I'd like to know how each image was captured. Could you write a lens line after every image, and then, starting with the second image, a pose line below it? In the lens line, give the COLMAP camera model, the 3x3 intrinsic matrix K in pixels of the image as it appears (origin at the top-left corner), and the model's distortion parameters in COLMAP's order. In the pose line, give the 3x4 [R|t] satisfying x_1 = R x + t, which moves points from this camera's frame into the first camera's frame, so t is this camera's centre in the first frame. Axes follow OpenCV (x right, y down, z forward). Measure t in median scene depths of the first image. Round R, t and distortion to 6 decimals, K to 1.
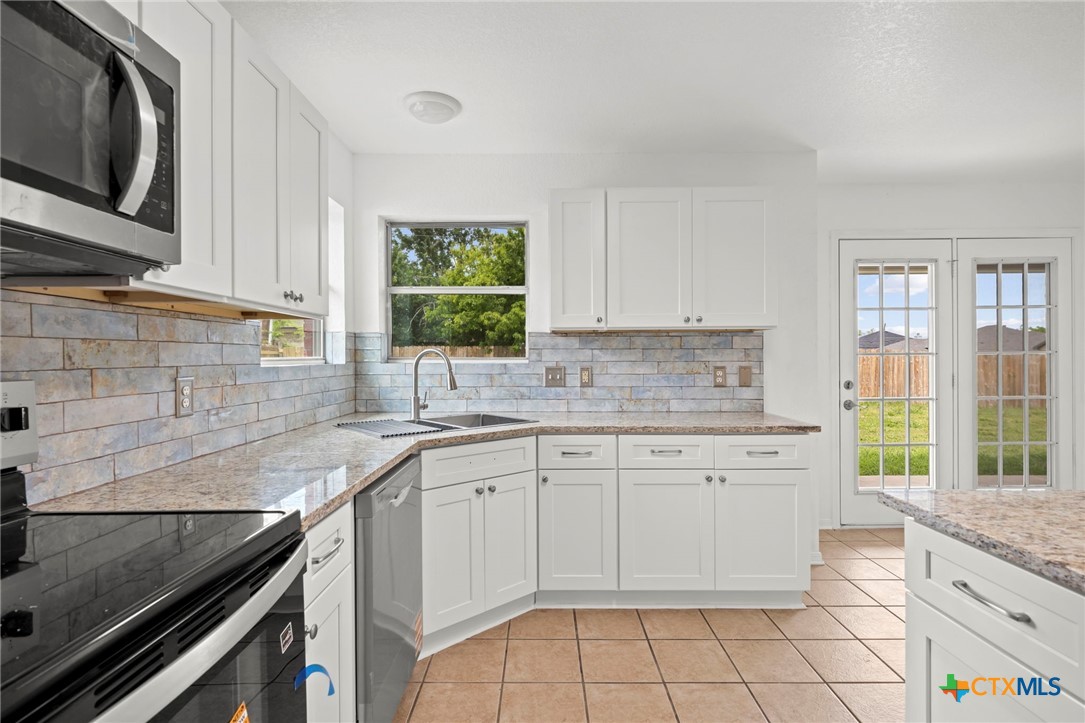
lens RADIAL K [[503.4, 0, 563.2], [0, 503.4, 362.5], [0, 0, 1]] dist [0.002619, -0.000267]
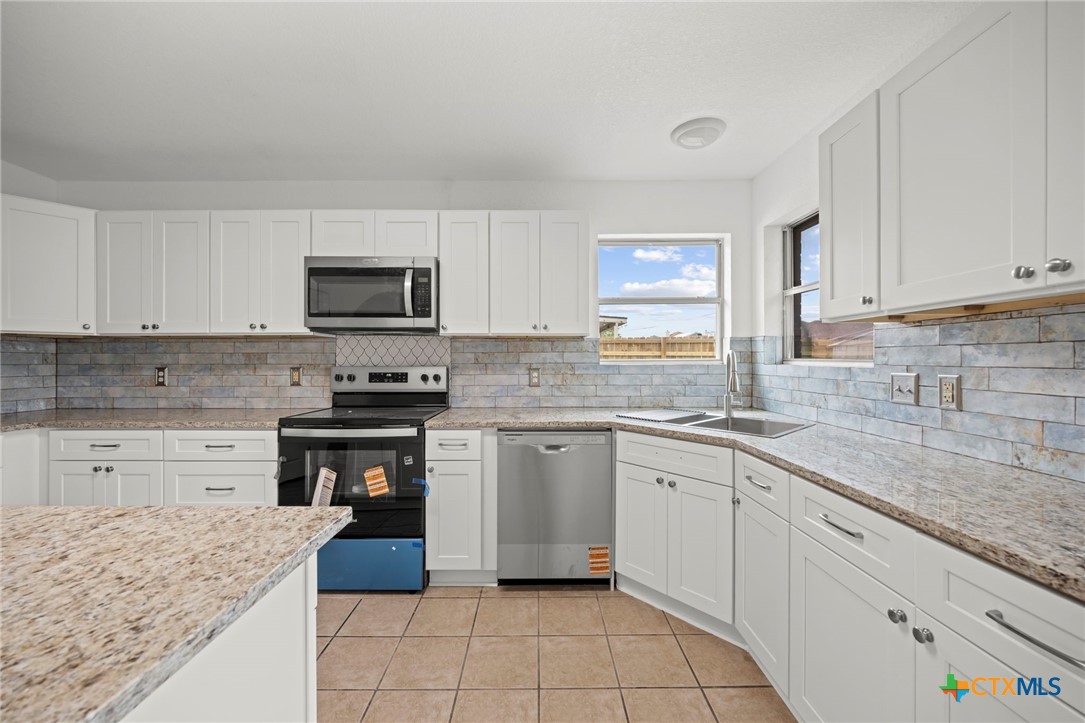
lens RADIAL K [[422.6, 0, 537.1], [0, 422.6, 360.9], [0, 0, 1]] dist [-0.000338, -0.000016]
pose [[-0.002186, 0.006114, -0.999979, 0.539297], [-0.009262, 0.999938, 0.006134, -0.007213], [0.999955, 0.009275, -0.002129, 0.518793]]
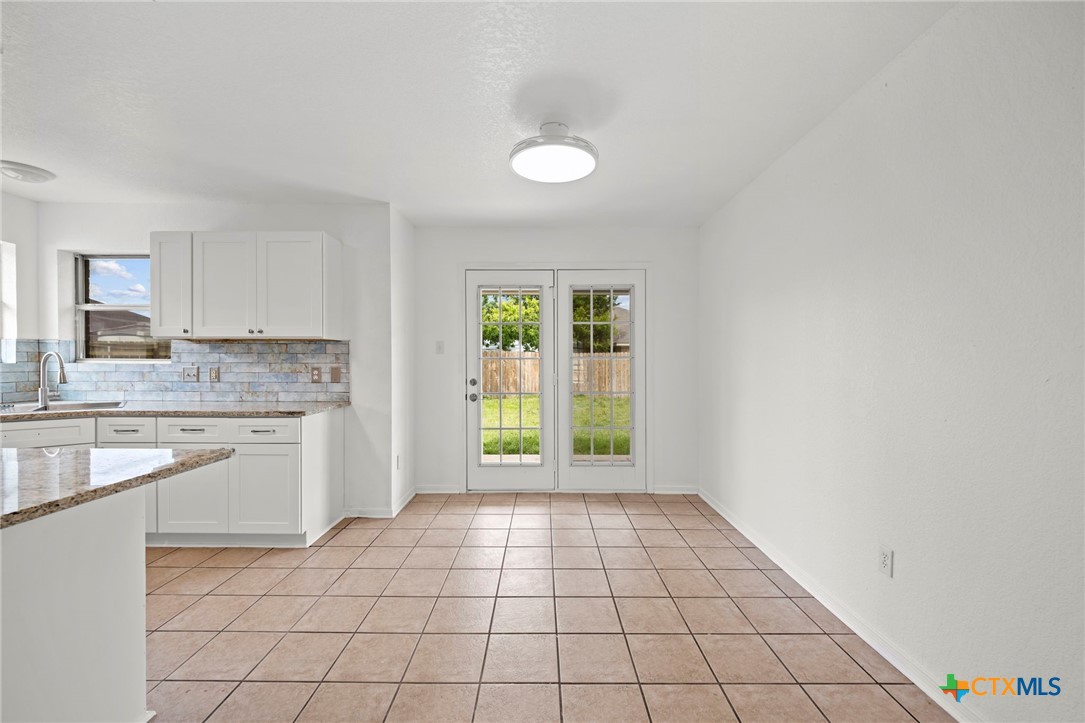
lens RADIAL K [[422.6, 0, 540.9], [0, 422.6, 363.1], [0, 0, 1]] dist [-0.000338, -0.000016]
pose [[0.999981, 0.006114, -0.000971, 0.897411], [-0.006117, 0.999978, -0.002457, -0.003430], [0.000956, 0.002463, 0.999997, -0.100647]]
